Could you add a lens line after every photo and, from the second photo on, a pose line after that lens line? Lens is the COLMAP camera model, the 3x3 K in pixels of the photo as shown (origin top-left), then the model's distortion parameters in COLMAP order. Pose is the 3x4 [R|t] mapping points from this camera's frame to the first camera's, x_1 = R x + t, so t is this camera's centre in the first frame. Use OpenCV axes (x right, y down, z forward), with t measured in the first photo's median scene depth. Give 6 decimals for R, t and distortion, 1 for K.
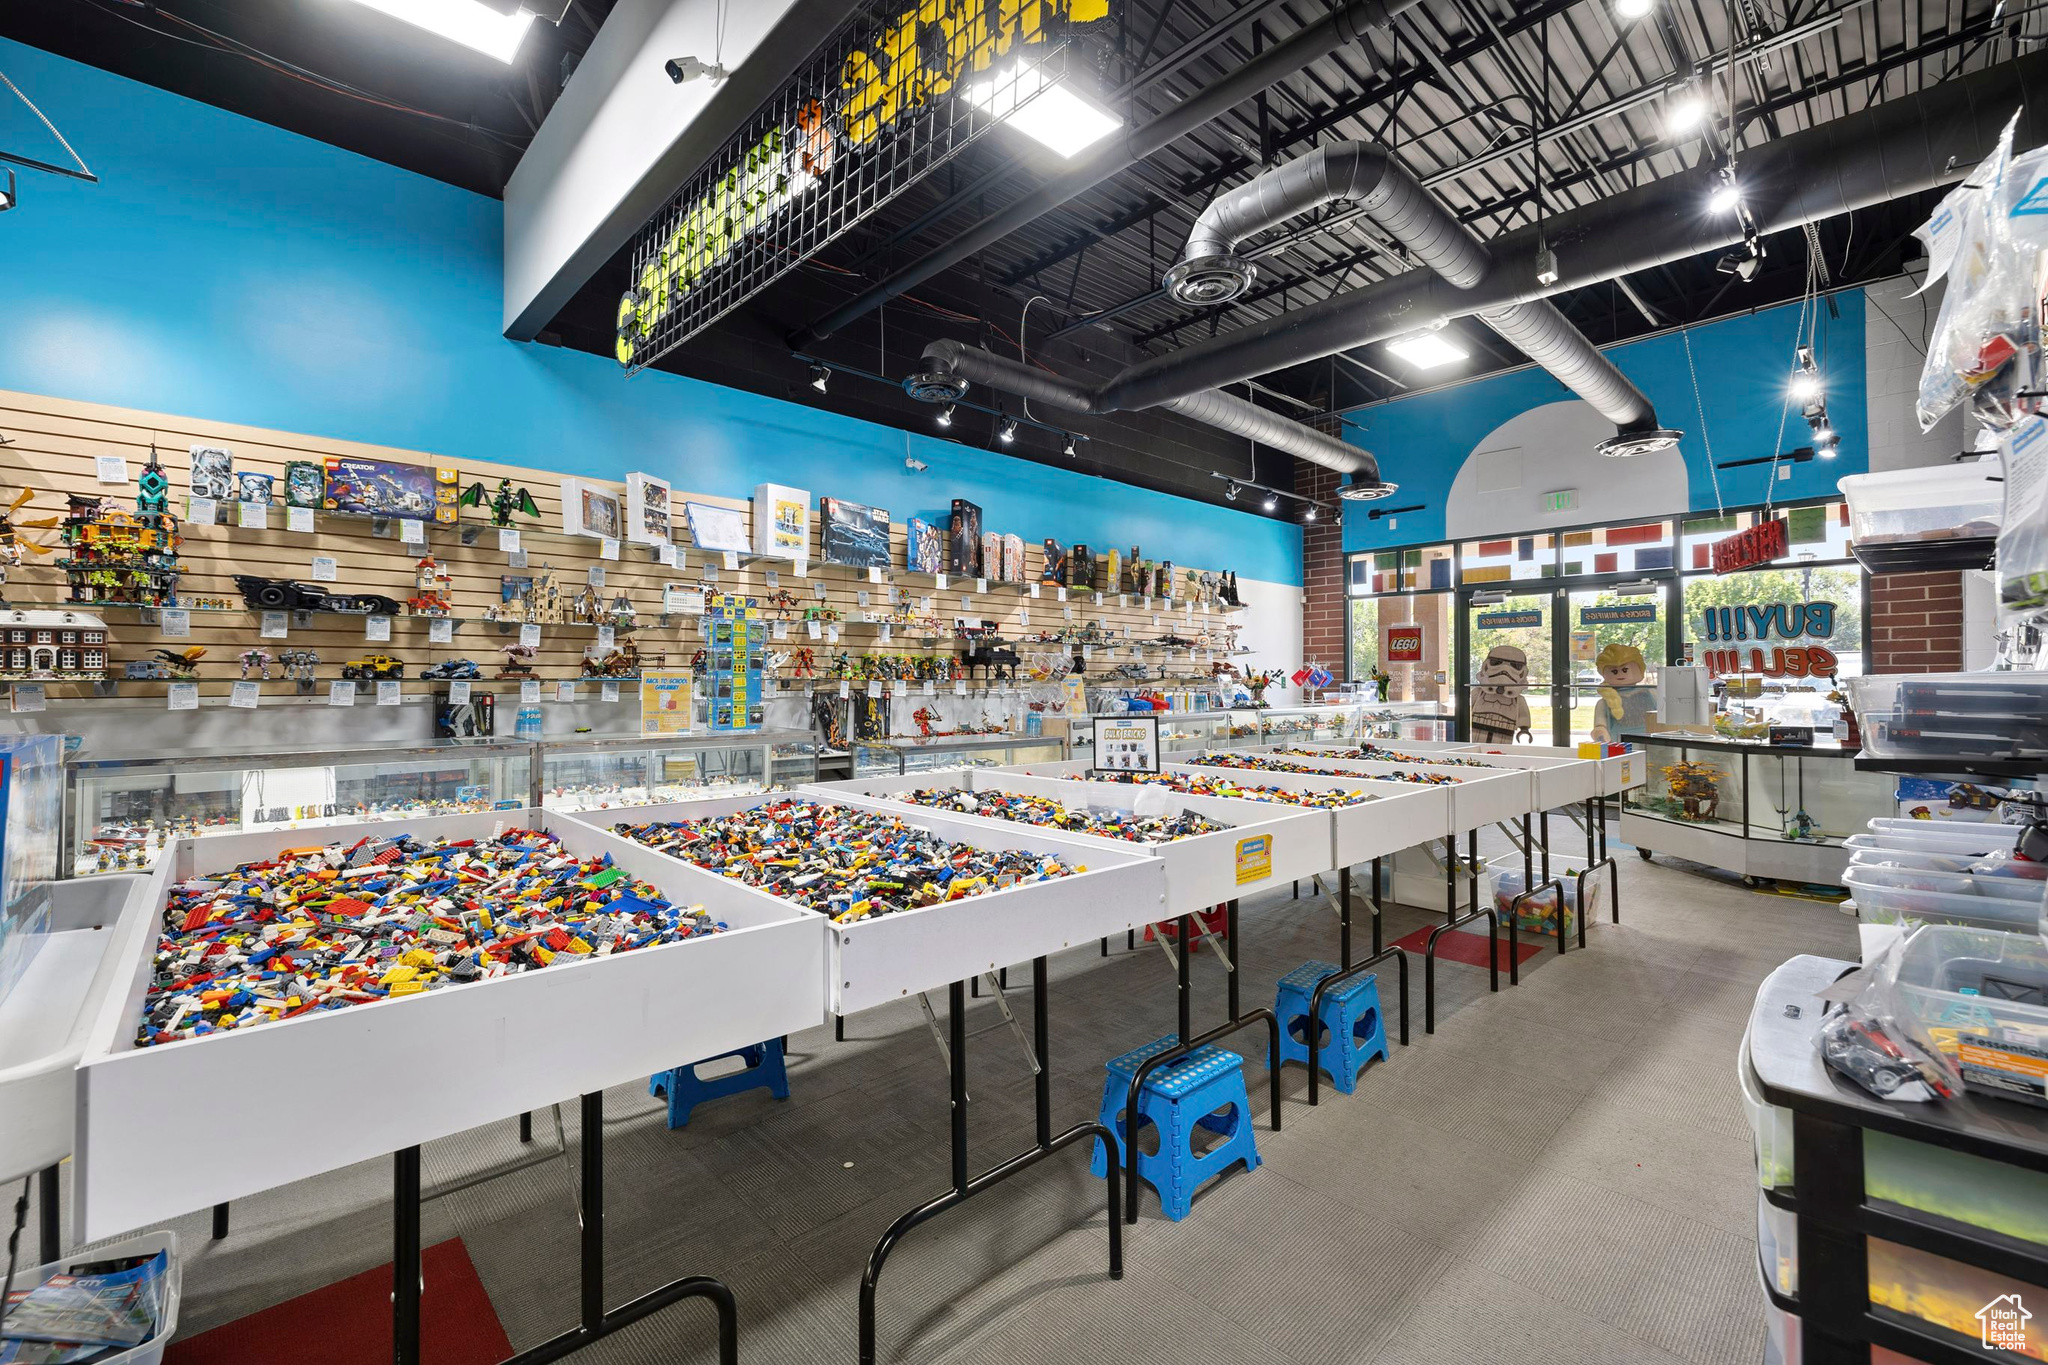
lens RADIAL K [[864.1, 0, 1013.8], [0, 864.1, 672.0], [0, 0, 1]] dist [0.001887, -0.000444]
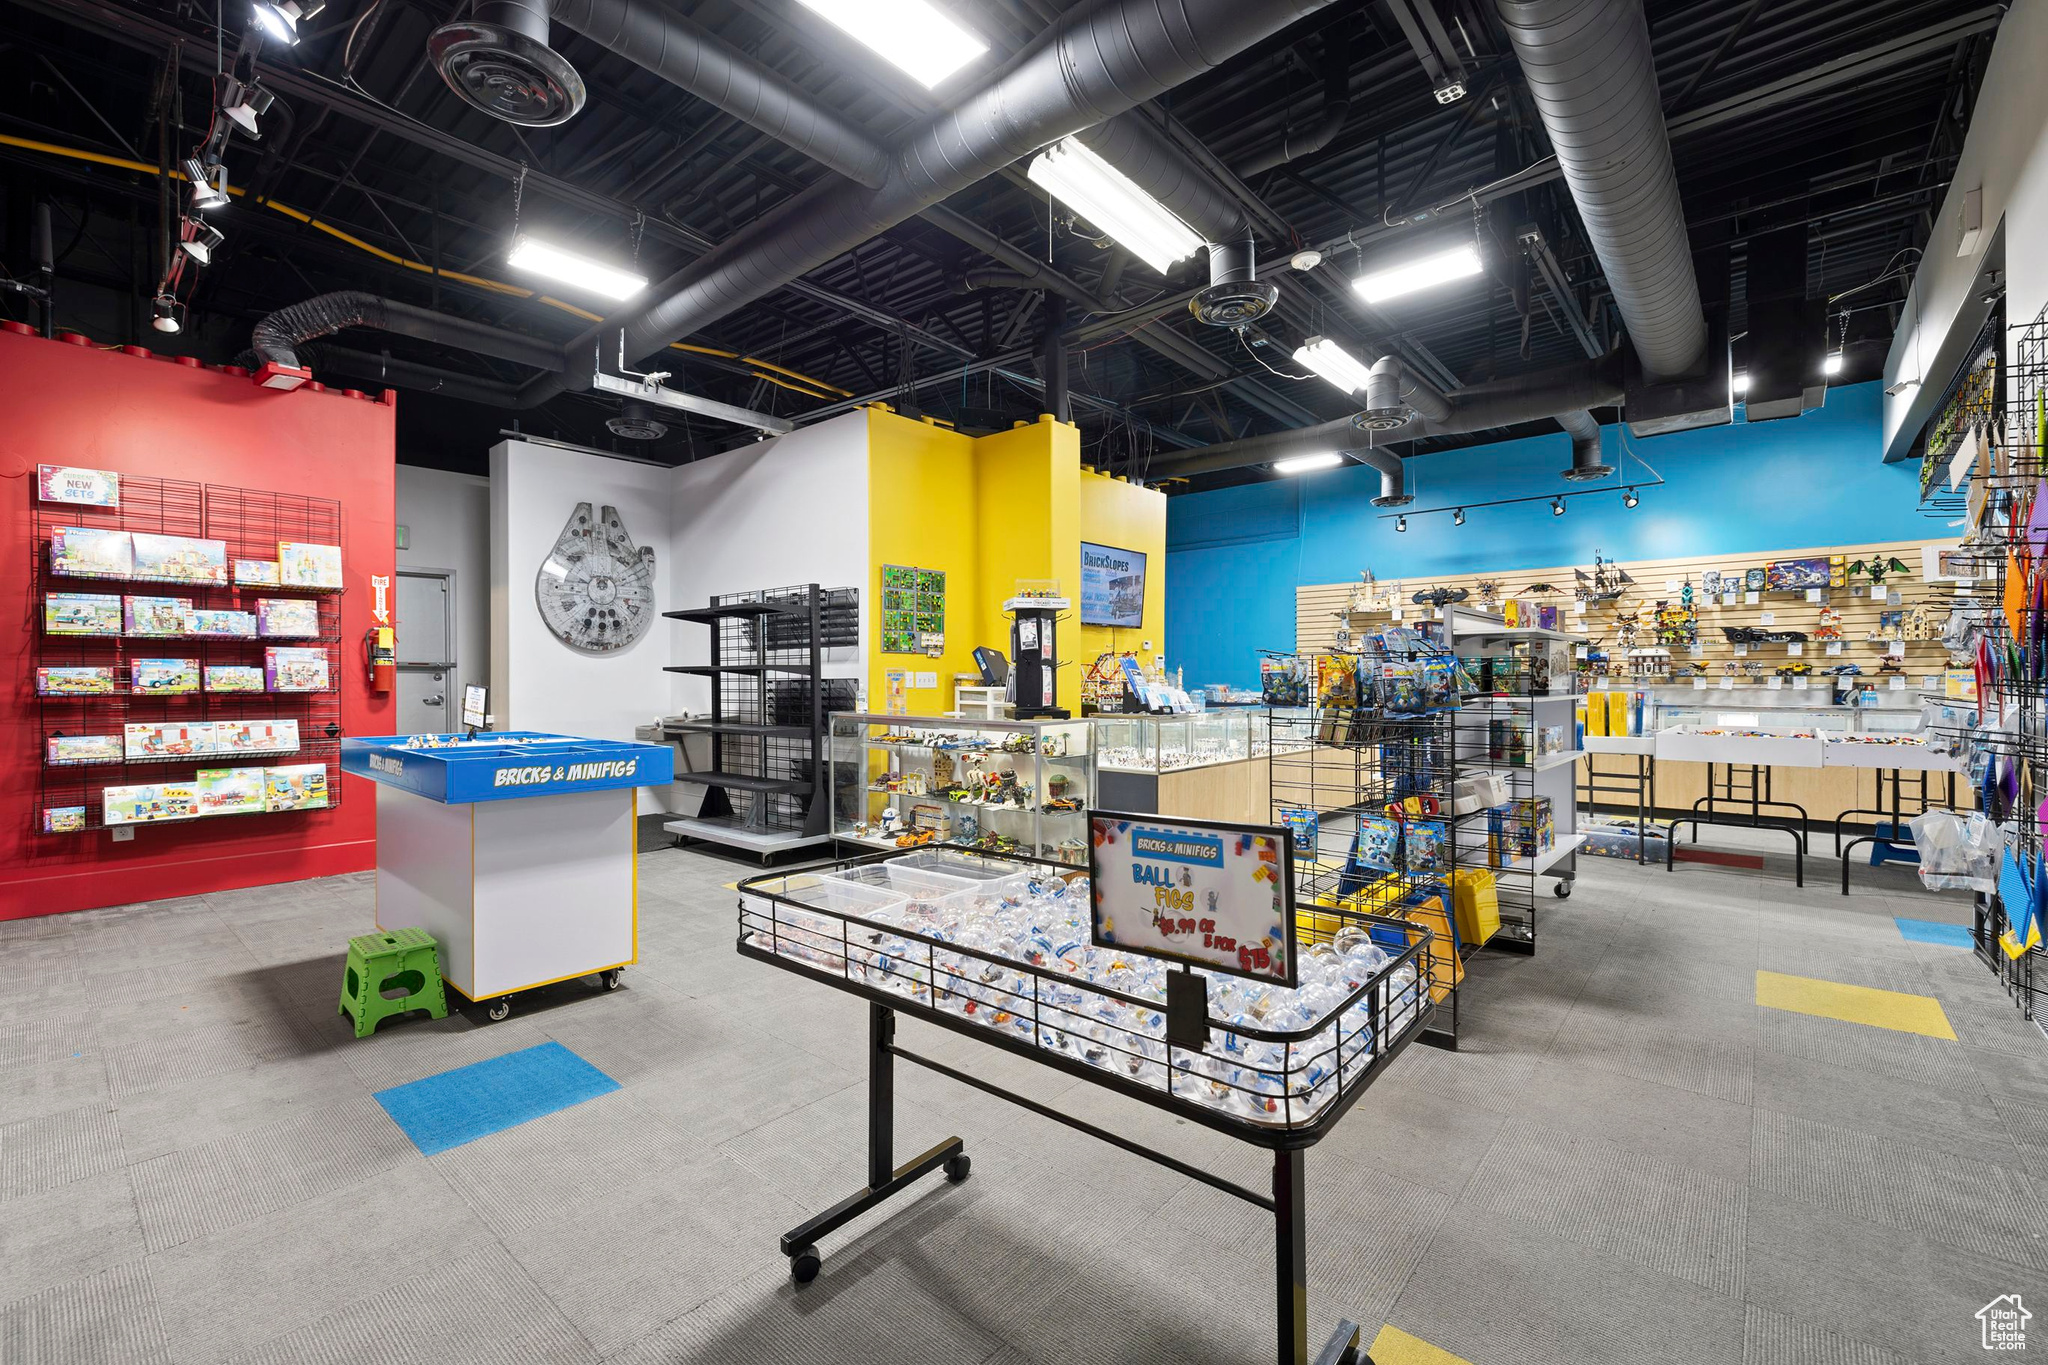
lens RADIAL K [[864.1, 0, 1008.5], [0, 864.1, 680.6], [0, 0, 1]] dist [0.001887, -0.000444]
pose [[0.094081, 0.003082, -0.995560, 1.001572], [0.013435, 0.999900, 0.004366, -0.012145], [0.995474, -0.013786, 0.094031, -0.903961]]
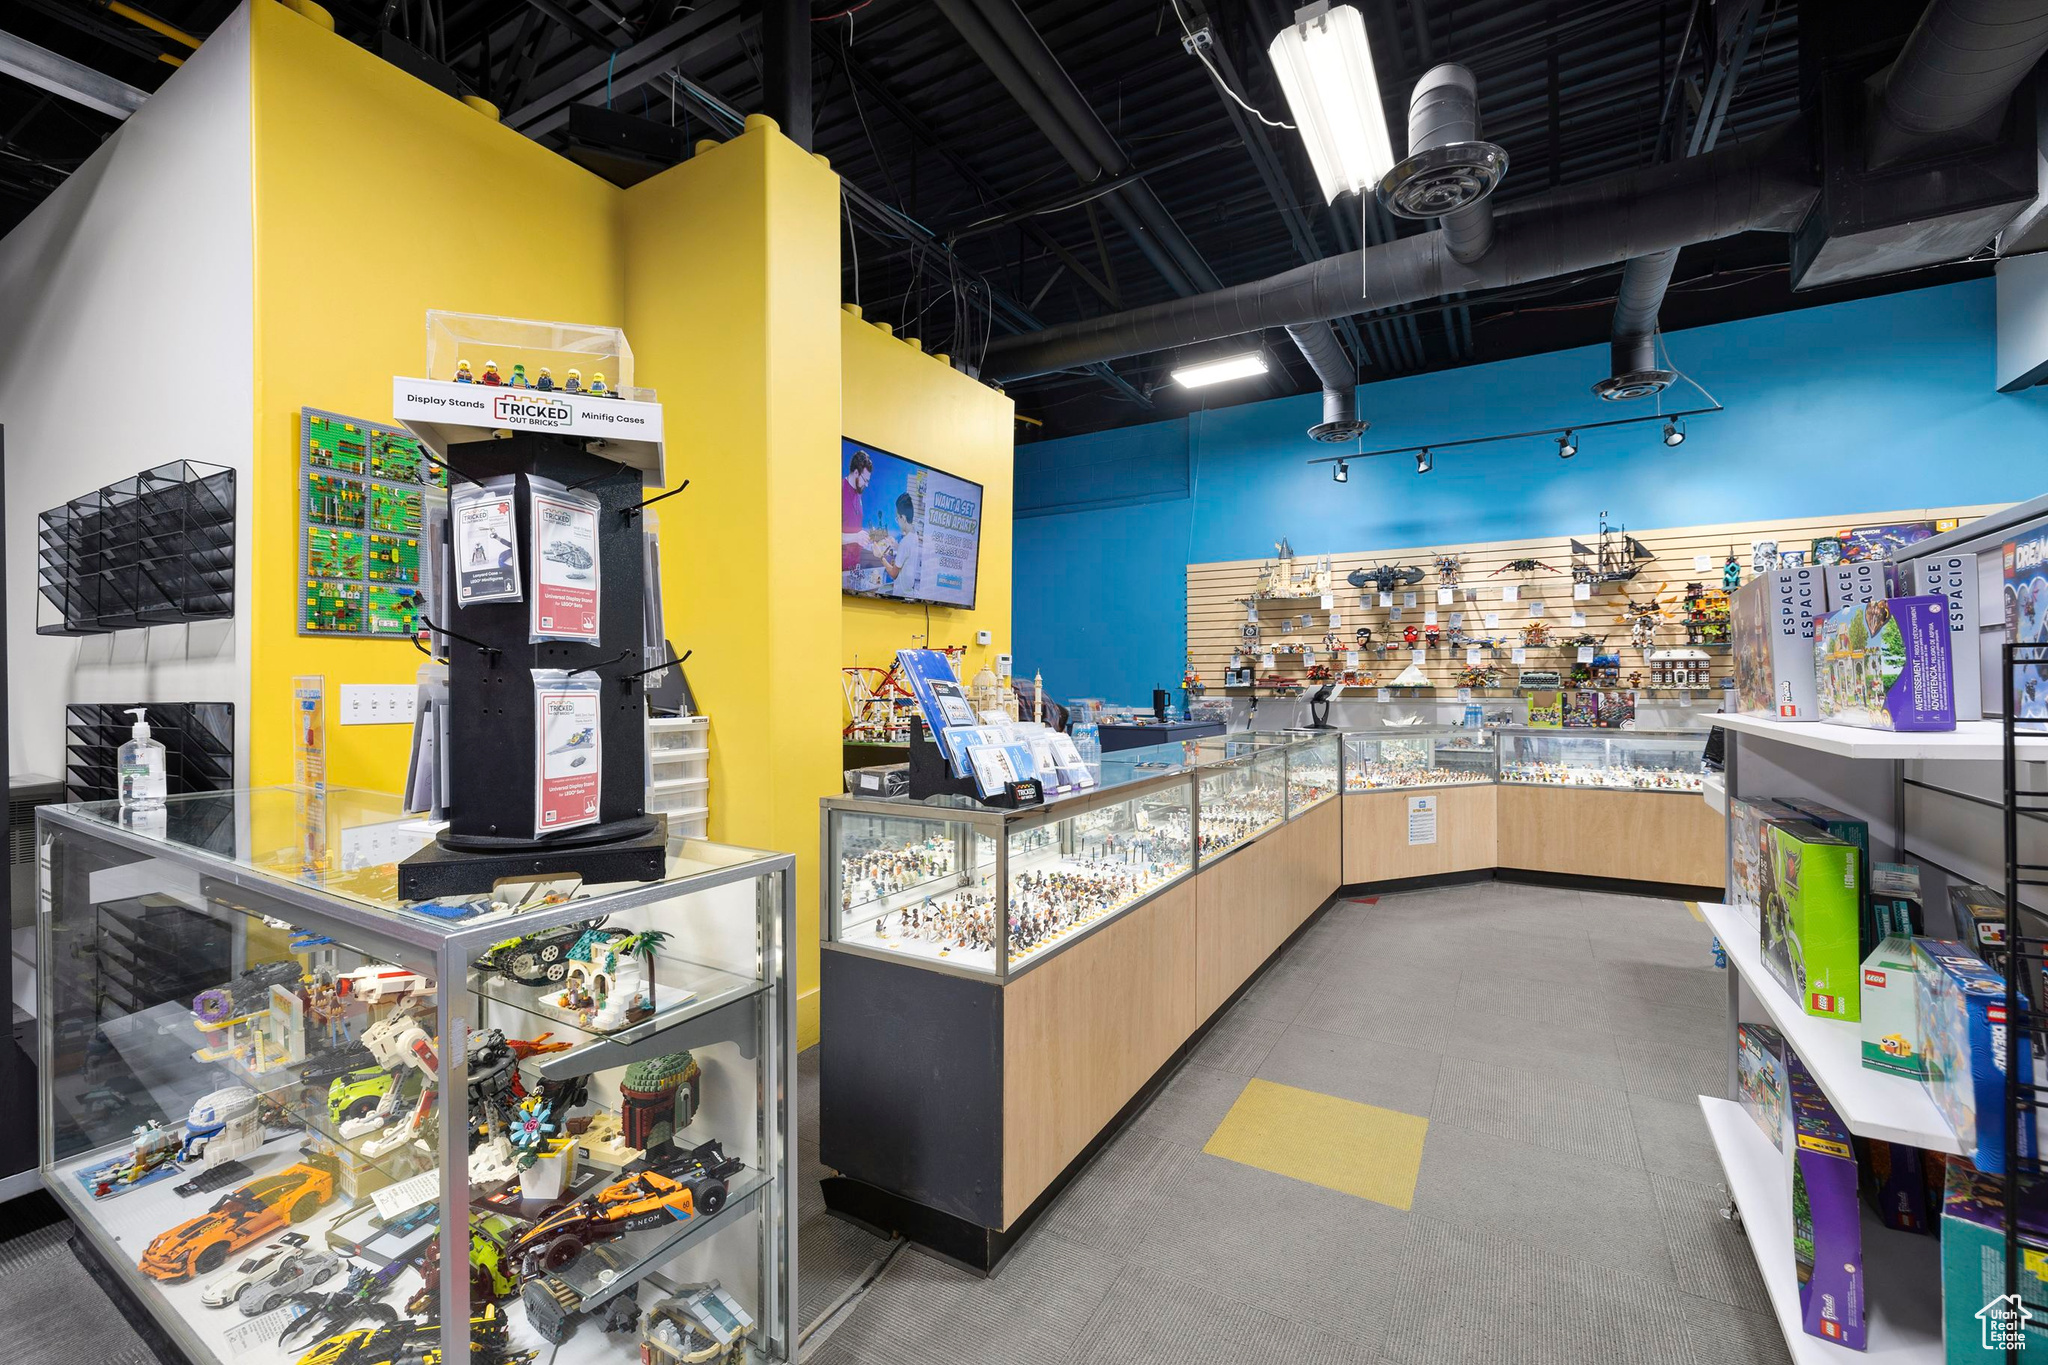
lens RADIAL K [[864.1, 0, 1020.2], [0, 864.1, 681.9], [0, 0, 1]] dist [0.001887, -0.000444]
pose [[0.284122, -0.002354, -0.958785, 0.172873], [0.012449, 0.999922, 0.001234, -0.020308], [0.958707, -0.012286, 0.284129, -0.679487]]
